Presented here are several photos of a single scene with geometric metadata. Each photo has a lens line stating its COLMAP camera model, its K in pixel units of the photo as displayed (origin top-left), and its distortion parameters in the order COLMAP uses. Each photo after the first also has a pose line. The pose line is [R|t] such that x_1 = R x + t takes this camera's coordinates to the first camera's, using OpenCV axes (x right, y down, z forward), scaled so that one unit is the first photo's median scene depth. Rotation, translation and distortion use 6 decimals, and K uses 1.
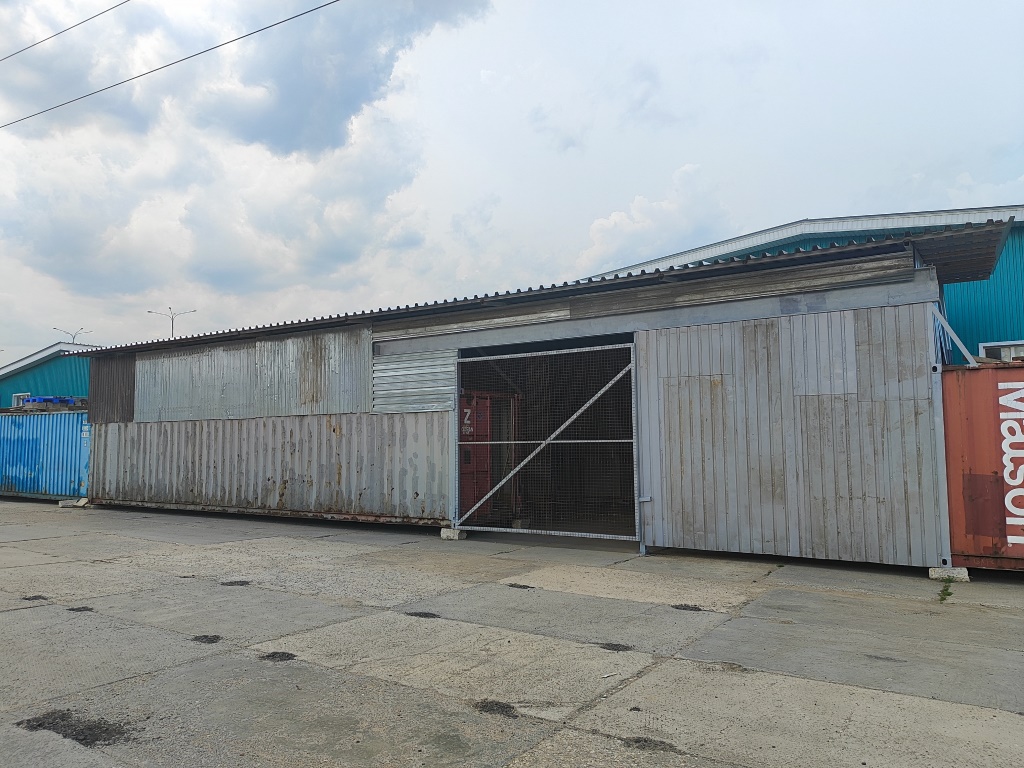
lens RADIAL K [[729.2, 0, 512.0], [0, 729.2, 384.0], [0, 0, 1]] dist [0.054266, -0.064276]
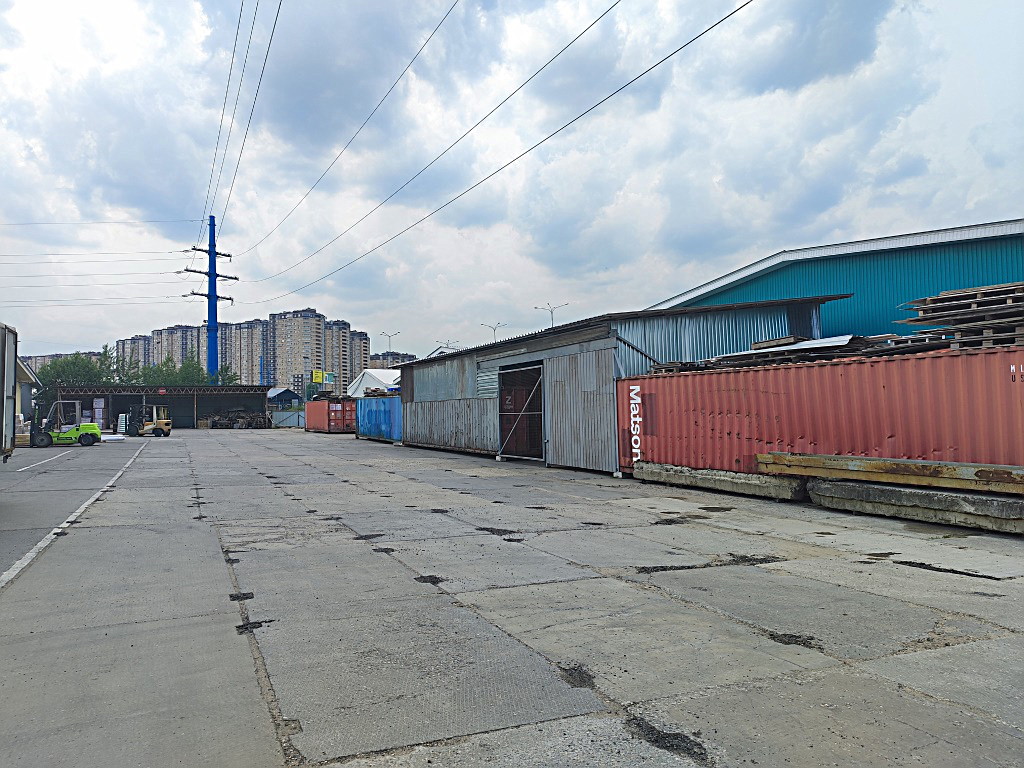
lens RADIAL K [[729.2, 0, 512.0], [0, 729.2, 384.0], [0, 0, 1]] dist [0.054266, -0.064276]
pose [[0.841529, -0.023375, -0.539706, 1.023832], [0.049494, 0.998198, 0.033940, -0.065468], [0.537940, -0.055273, 0.841169, -0.649254]]
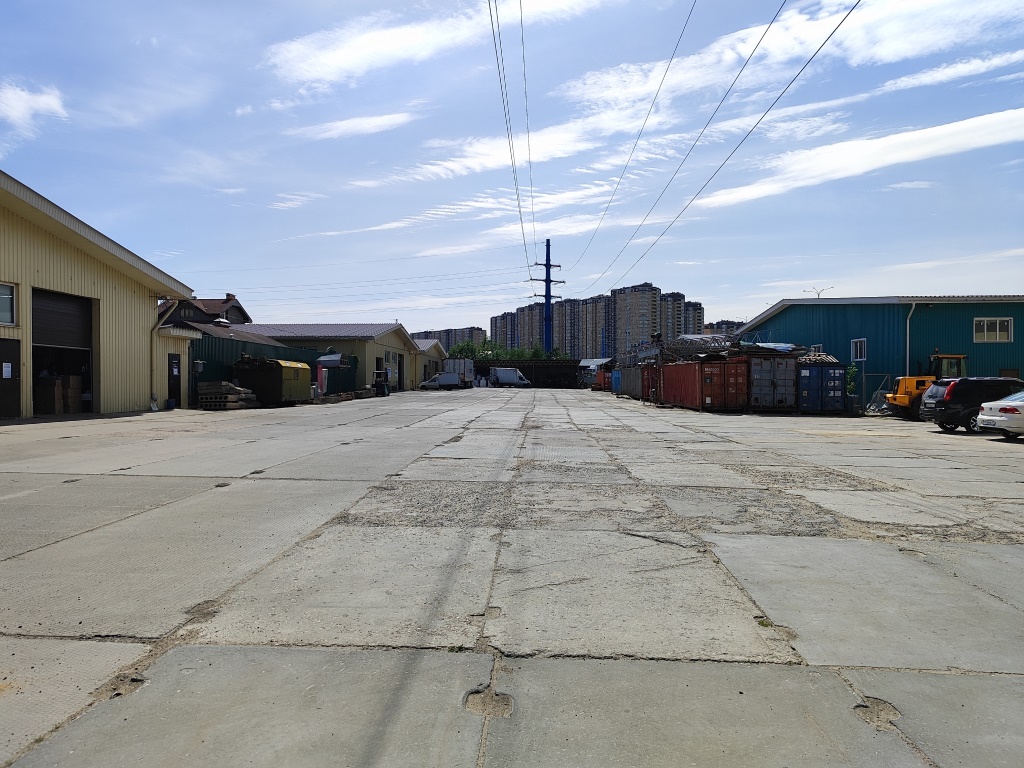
lens RADIAL K [[729.2, 0, 512.0], [0, 729.2, 384.0], [0, 0, 1]] dist [0.054266, -0.064276]
pose [[0.510613, 0.011608, -0.859732, 3.212750], [0.064354, 0.996588, 0.051677, -0.163113], [0.857399, -0.081715, 0.508124, -1.835918]]
